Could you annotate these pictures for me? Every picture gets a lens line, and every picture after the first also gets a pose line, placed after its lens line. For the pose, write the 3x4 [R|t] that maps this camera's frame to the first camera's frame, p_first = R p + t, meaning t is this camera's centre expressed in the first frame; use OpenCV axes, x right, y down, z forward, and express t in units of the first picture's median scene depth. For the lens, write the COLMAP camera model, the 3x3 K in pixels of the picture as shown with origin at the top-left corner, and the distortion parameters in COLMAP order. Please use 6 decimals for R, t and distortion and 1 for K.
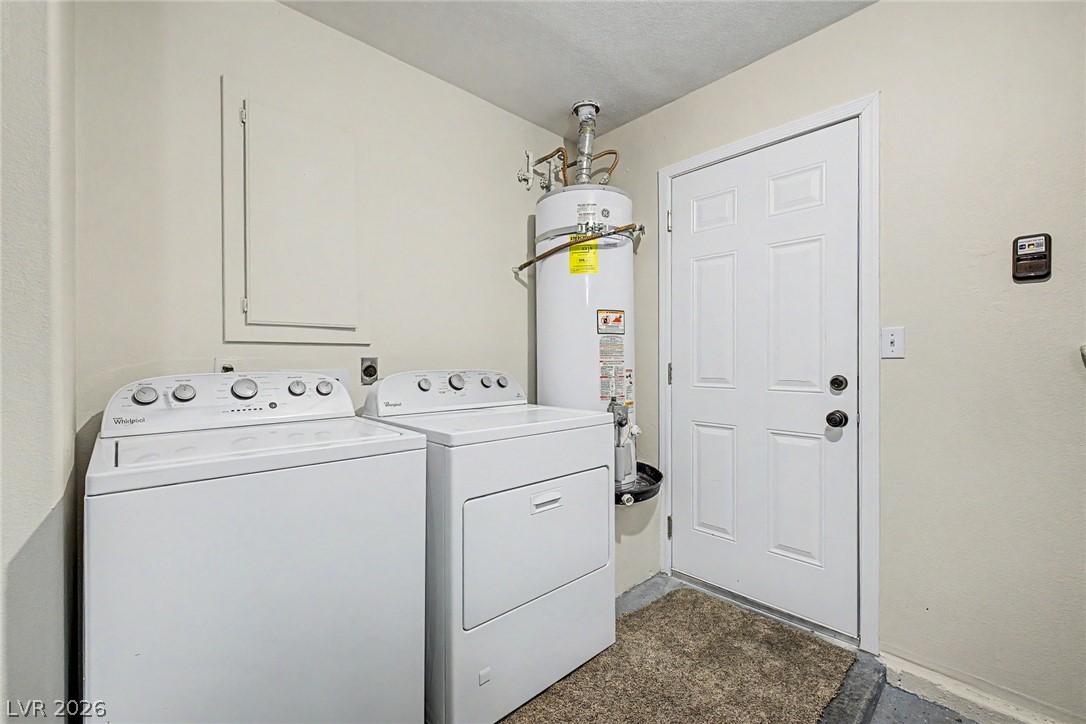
lens RADIAL K [[465.2, 0, 539.7], [0, 465.2, 364.7], [0, 0, 1]] dist [0.004224, -0.000001]
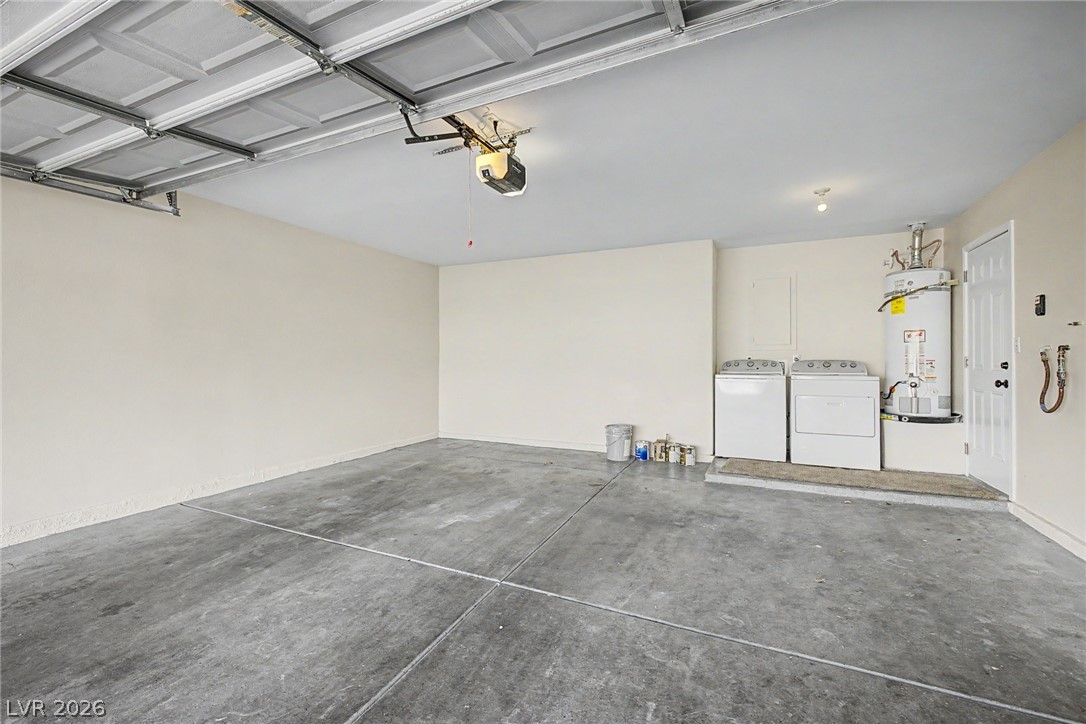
lens RADIAL K [[465.2, 0, 545.2], [0, 465.2, 362.1], [0, 0, 1]] dist [0.004224, -0.000001]
pose [[0.362943, 0.001822, -0.931810, 1.475453], [-0.009371, 0.999955, -0.001694, 0.039735], [0.931764, 0.009347, 0.362944, -1.237237]]
